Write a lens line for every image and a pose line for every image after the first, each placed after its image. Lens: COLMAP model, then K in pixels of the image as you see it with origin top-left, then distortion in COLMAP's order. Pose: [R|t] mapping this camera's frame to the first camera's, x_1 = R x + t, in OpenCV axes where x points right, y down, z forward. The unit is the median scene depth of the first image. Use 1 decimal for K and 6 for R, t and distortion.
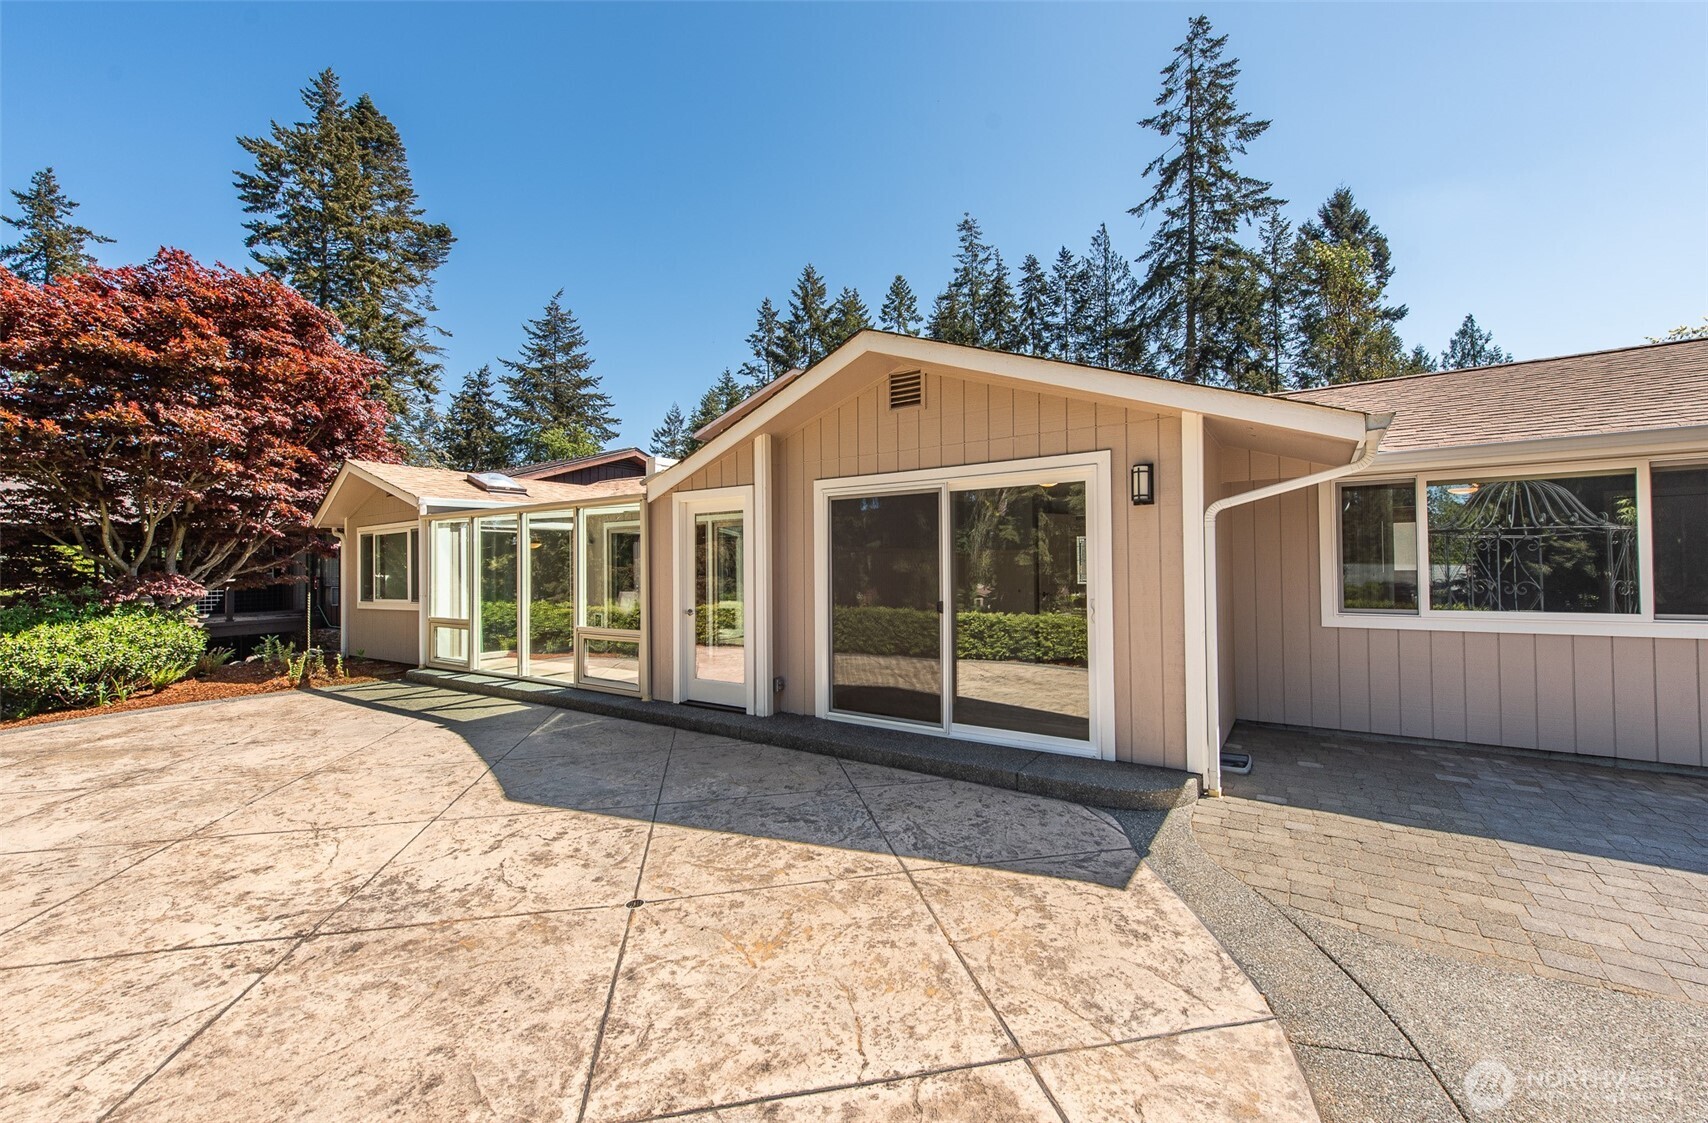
lens RADIAL K [[663.7, 0, 849.8], [0, 663.7, 573.1], [0, 0, 1]] dist [0.001443, -0.000043]
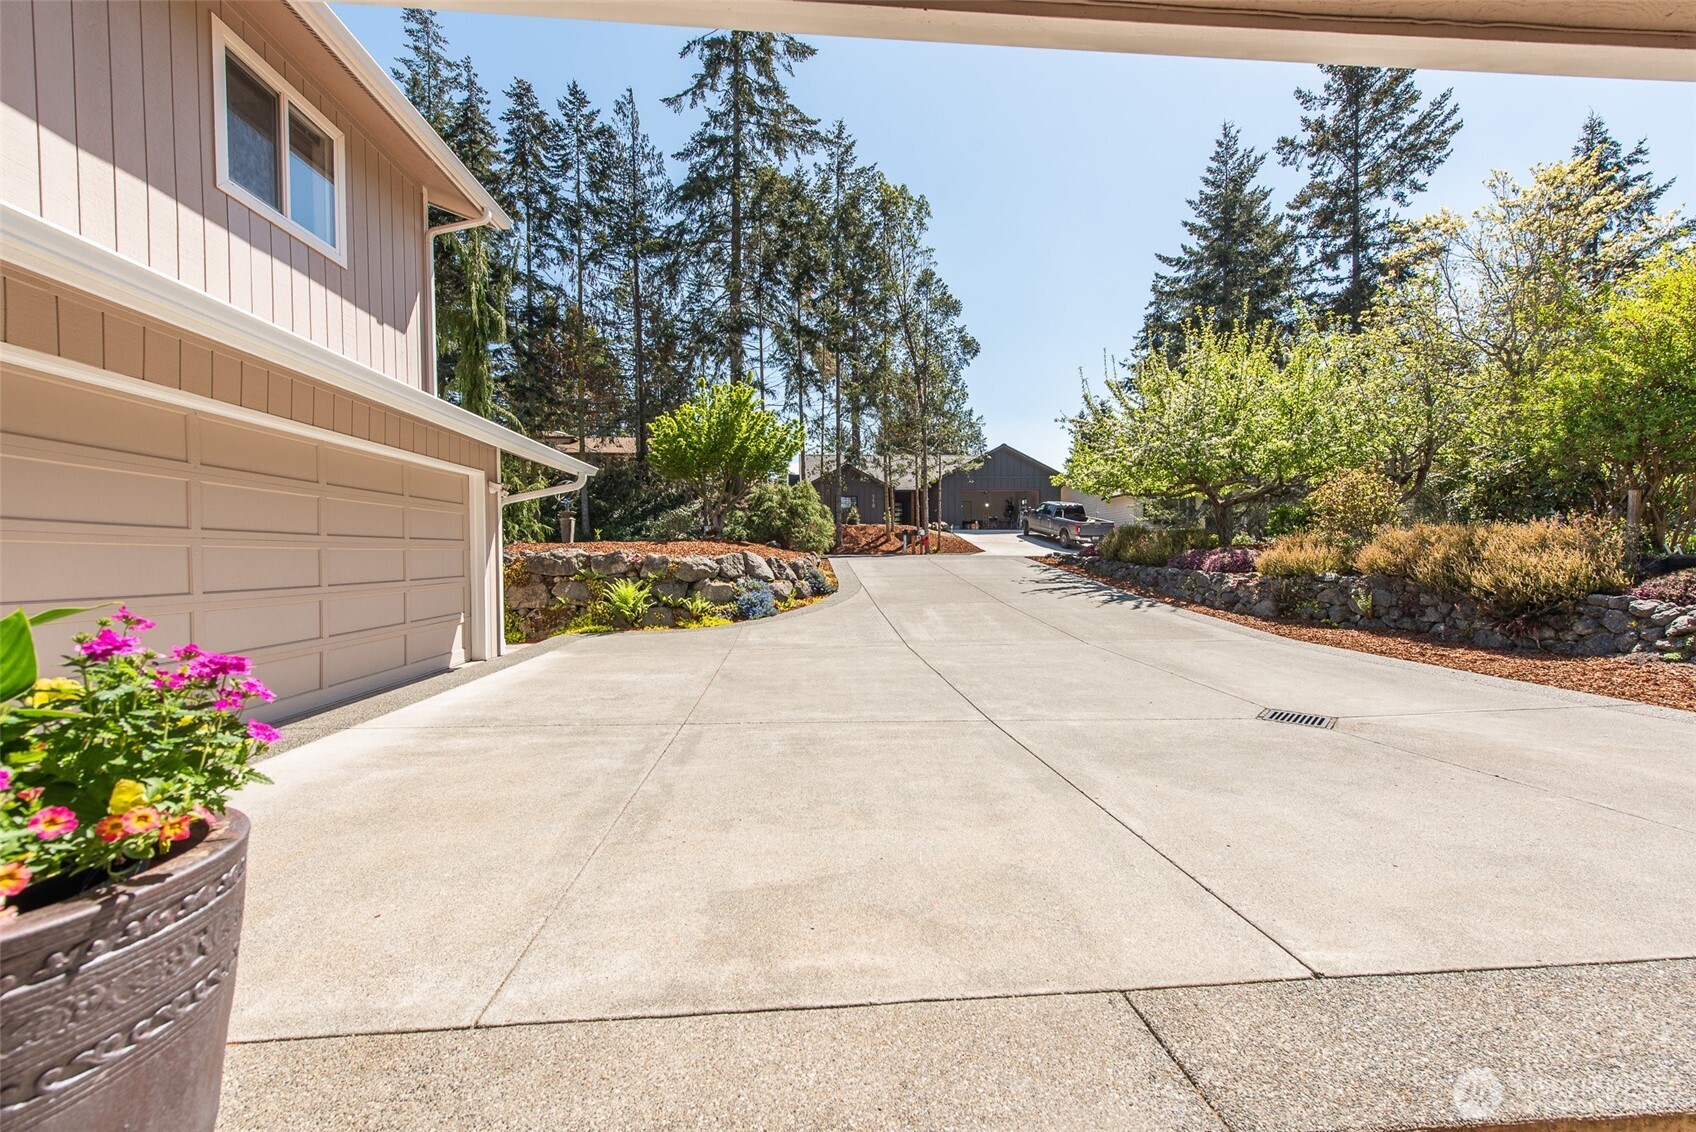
lens RADIAL K [[672.1, 0, 841.8], [0, 672.1, 566.0], [0, 0, 1]] dist [0.013566, -0.000380]
pose [[0.779352, -0.001790, 0.626584, 0.093752], [-0.006133, 0.999926, 0.010485, -0.007555], [-0.626556, -0.012014, 0.779284, 0.264700]]
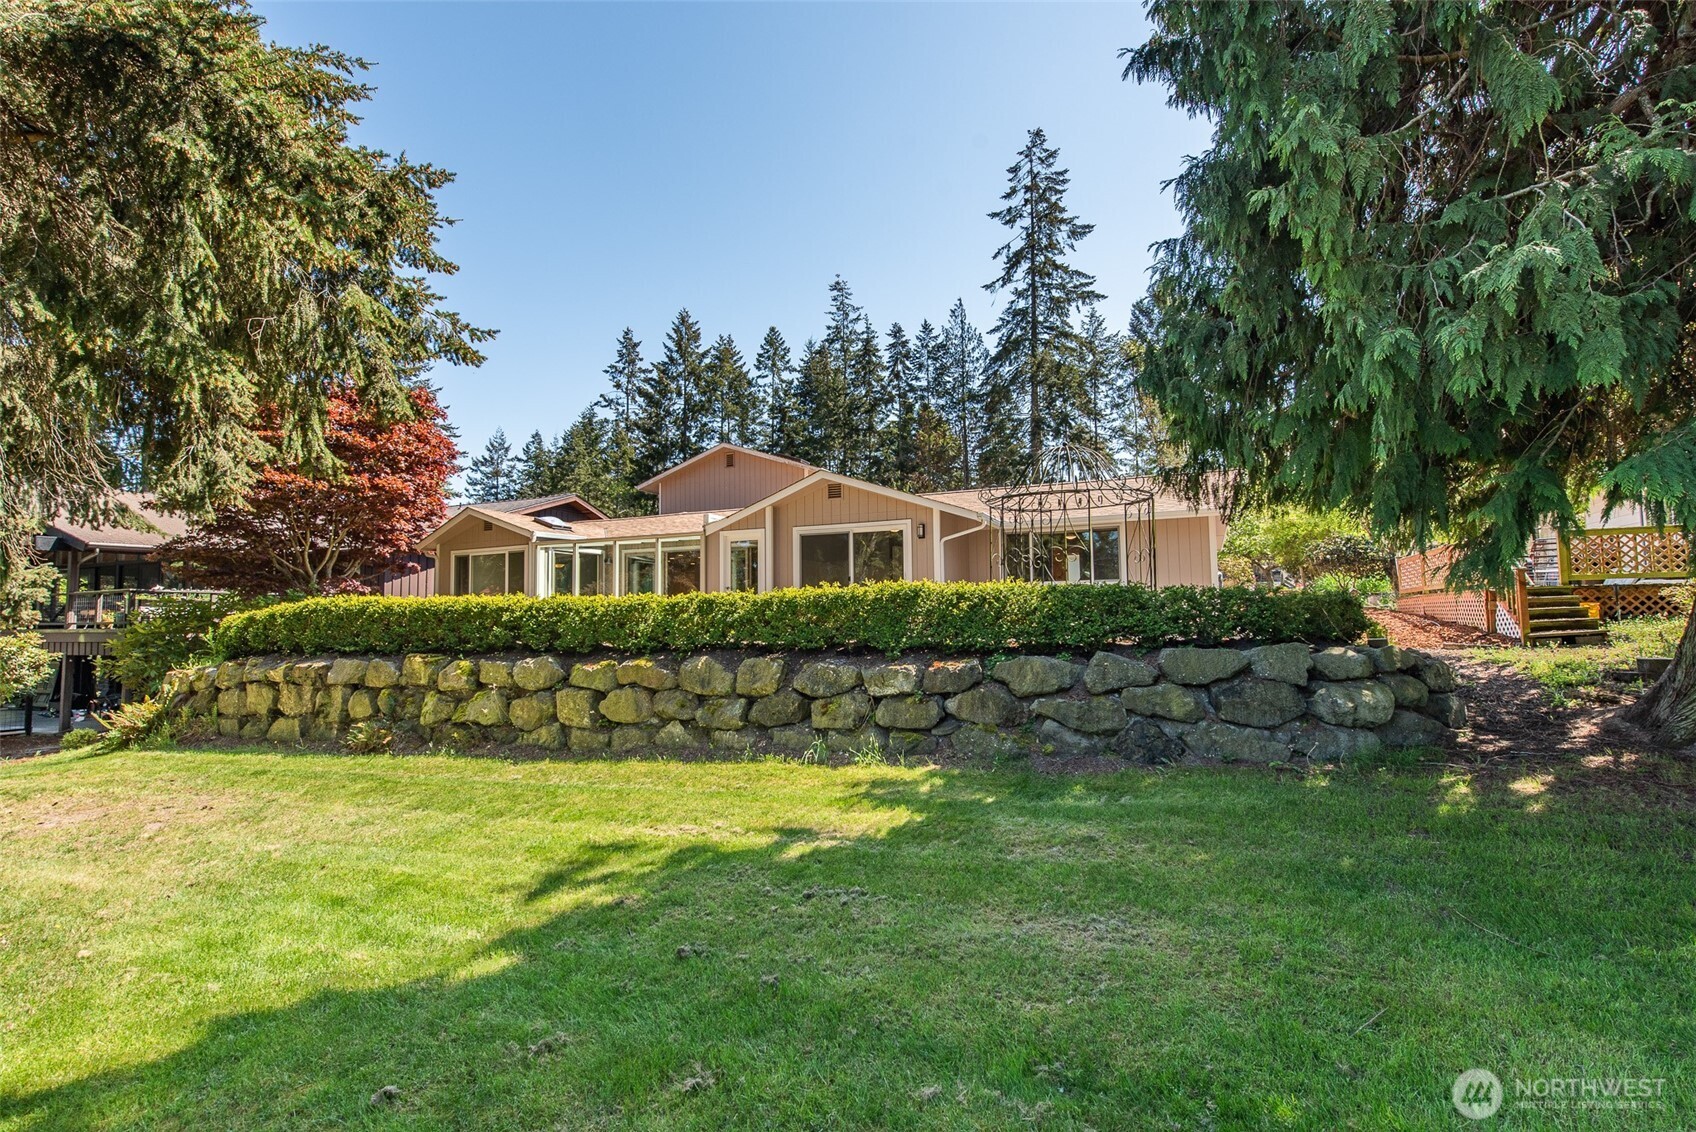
lens RADIAL K [[764.6, 0, 846.4], [0, 764.6, 571.5], [0, 0, 1]] dist [0.001406, -0.000788]
pose [[0.982069, 0.009014, 0.188309, -0.041701], [0.005213, 0.997176, -0.074925, 0.024163], [-0.188452, 0.074563, 0.979248, -0.184339]]
